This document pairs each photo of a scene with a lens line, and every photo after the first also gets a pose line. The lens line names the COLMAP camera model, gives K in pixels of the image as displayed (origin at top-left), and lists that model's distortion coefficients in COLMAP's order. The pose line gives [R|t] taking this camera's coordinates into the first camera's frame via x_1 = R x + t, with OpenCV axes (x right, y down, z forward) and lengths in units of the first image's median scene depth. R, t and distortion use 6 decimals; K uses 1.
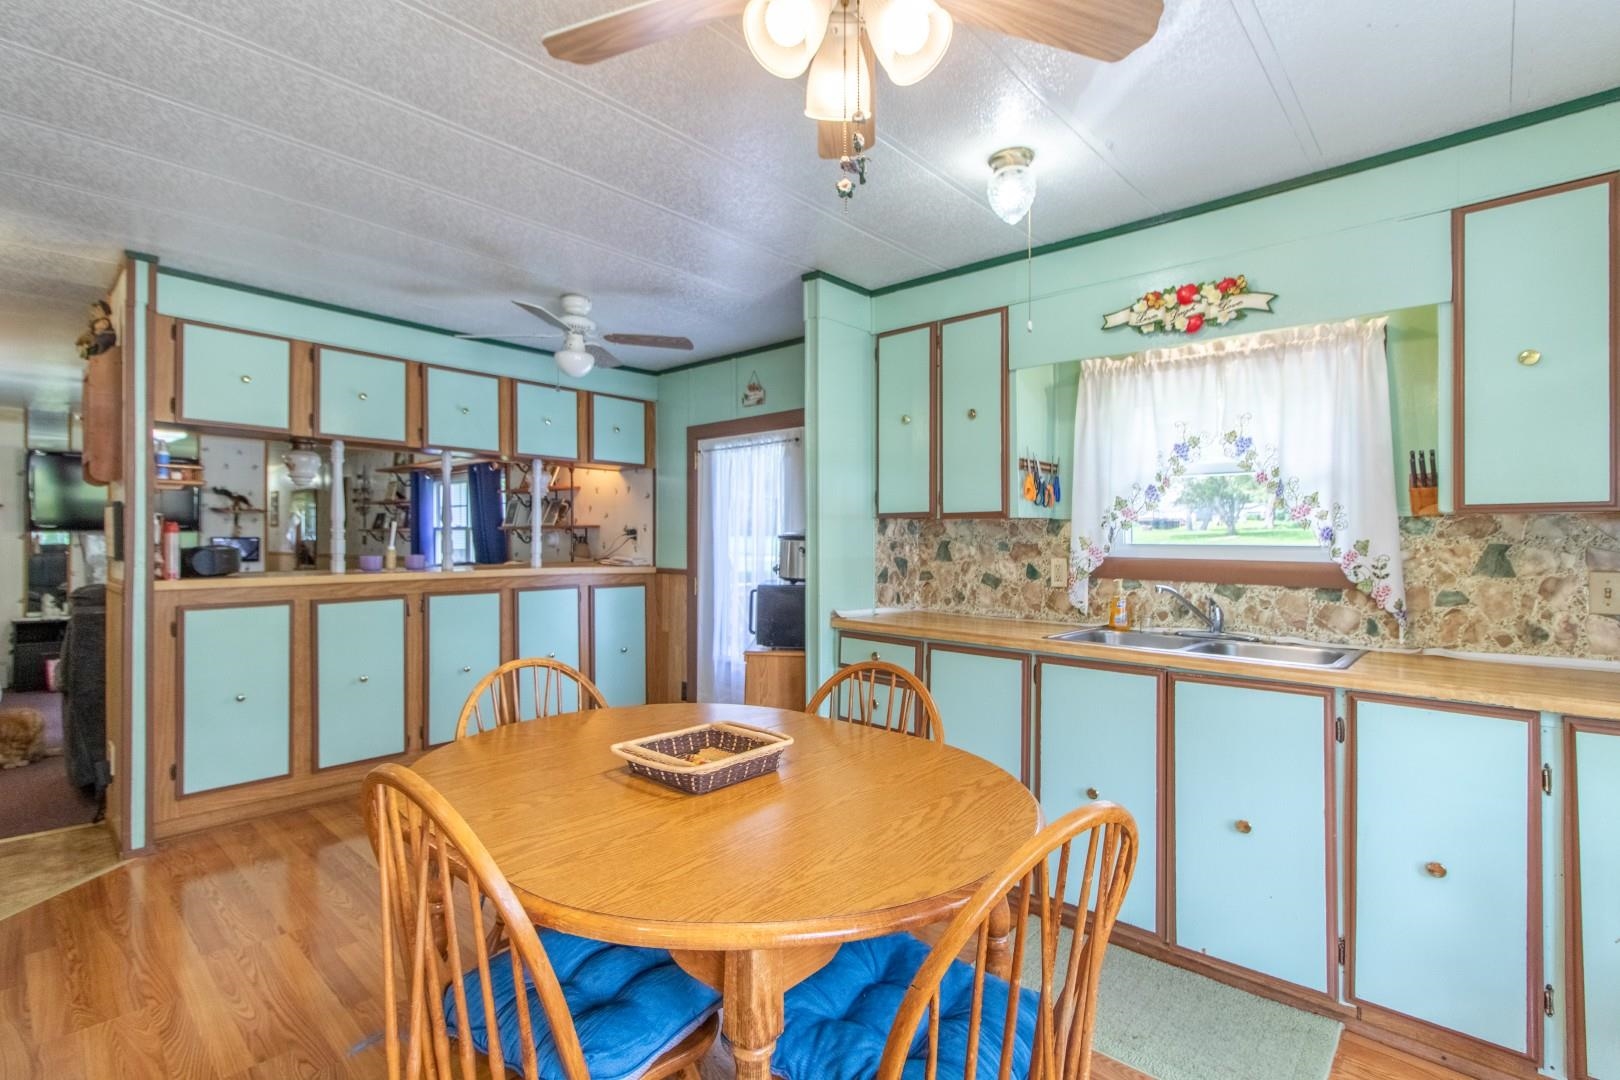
lens RADIAL K [[761.5, 0, 814.8], [0, 761.5, 505.9], [0, 0, 1]] dist [0.006862, 0.000949]
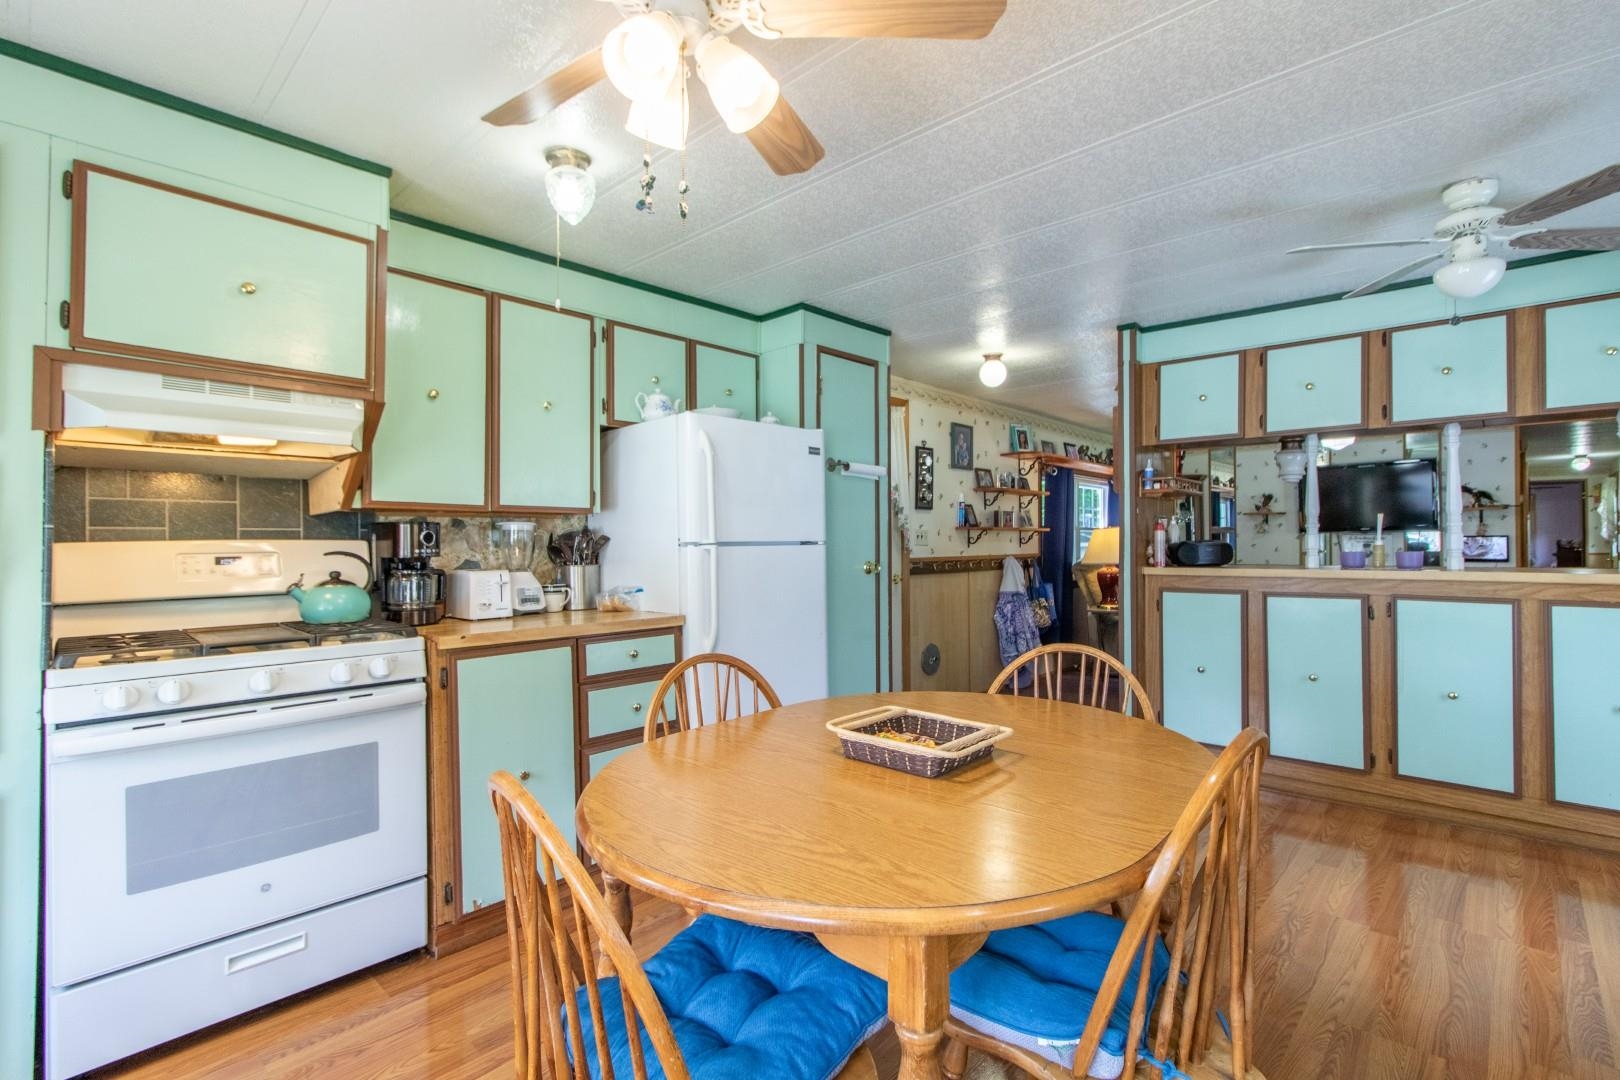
lens RADIAL K [[731.0, 0, 812.7], [0, 731.0, 537.3], [0, 0, 1]] dist [-0.002669, -0.000120]
pose [[-0.018047, -0.009889, -0.999788, 0.396627], [0.046892, 0.998842, -0.010726, 0.032138], [0.998737, -0.047076, -0.017562, 0.432882]]
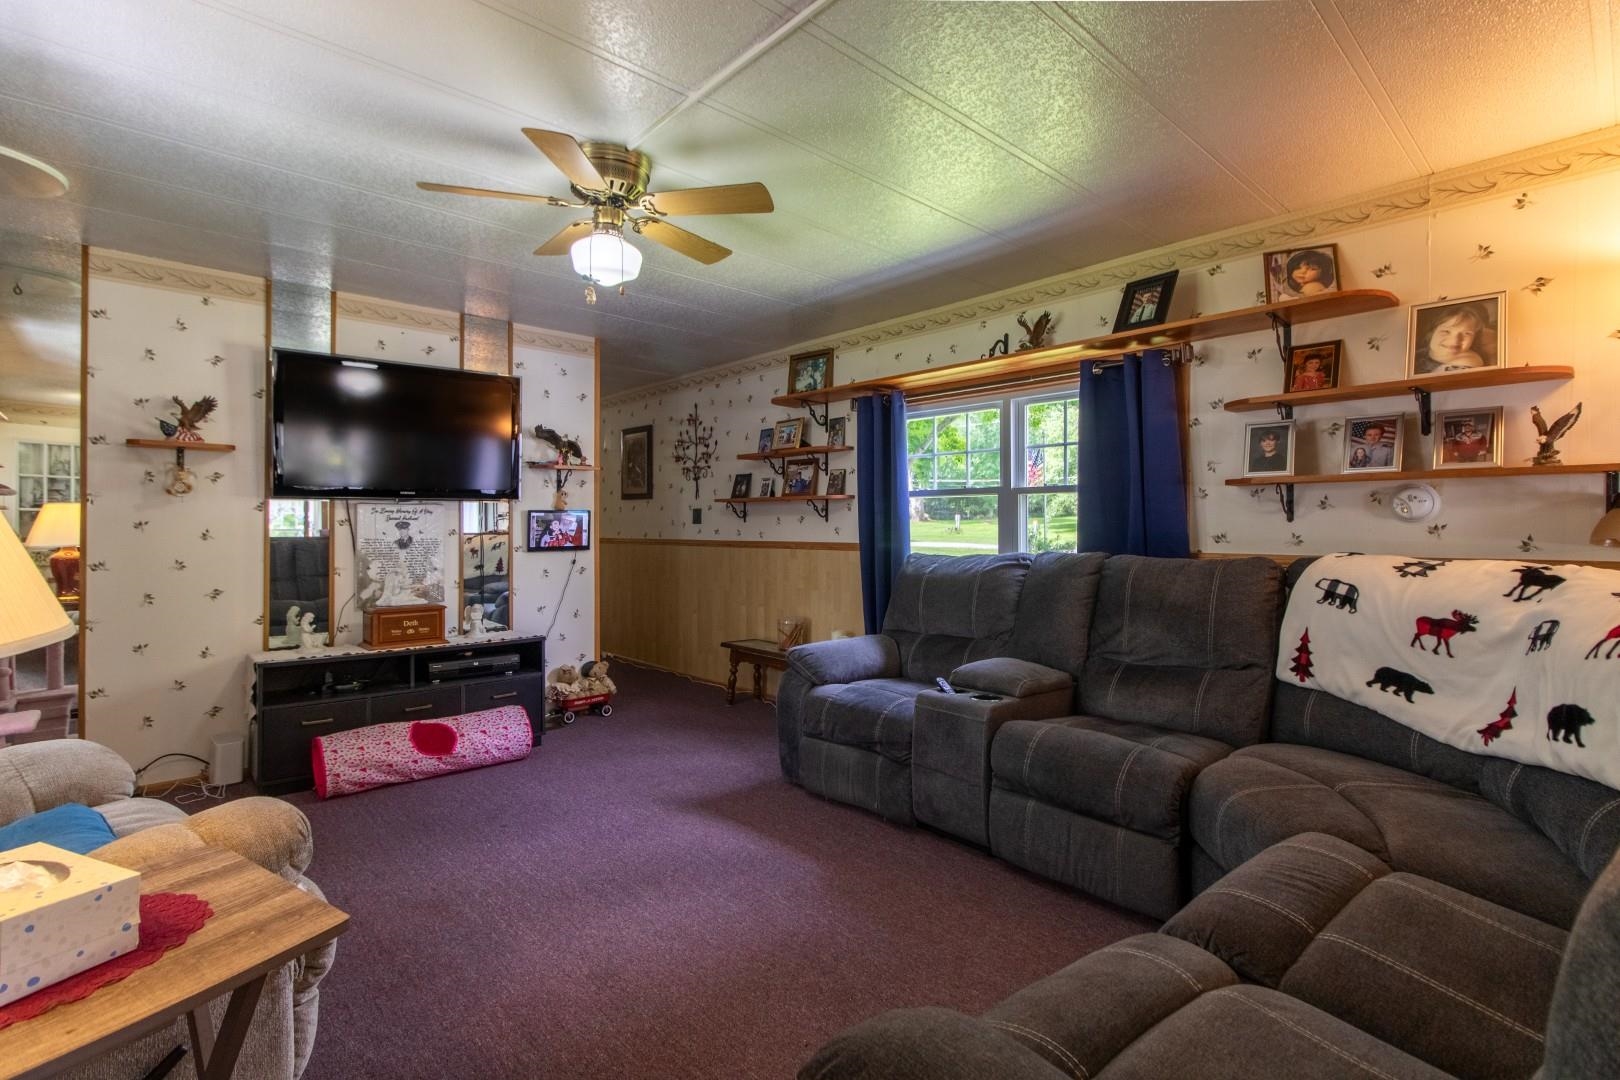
lens RADIAL K [[764.8, 0, 808.2], [0, 764.8, 493.1], [0, 0, 1]] dist [0.000055, 0.000288]
pose [[0.995751, -0.003206, -0.092034, -1.200407], [0.003150, 0.999995, -0.000751, 0.065715], [0.092035, 0.000457, 0.995756, 0.985908]]
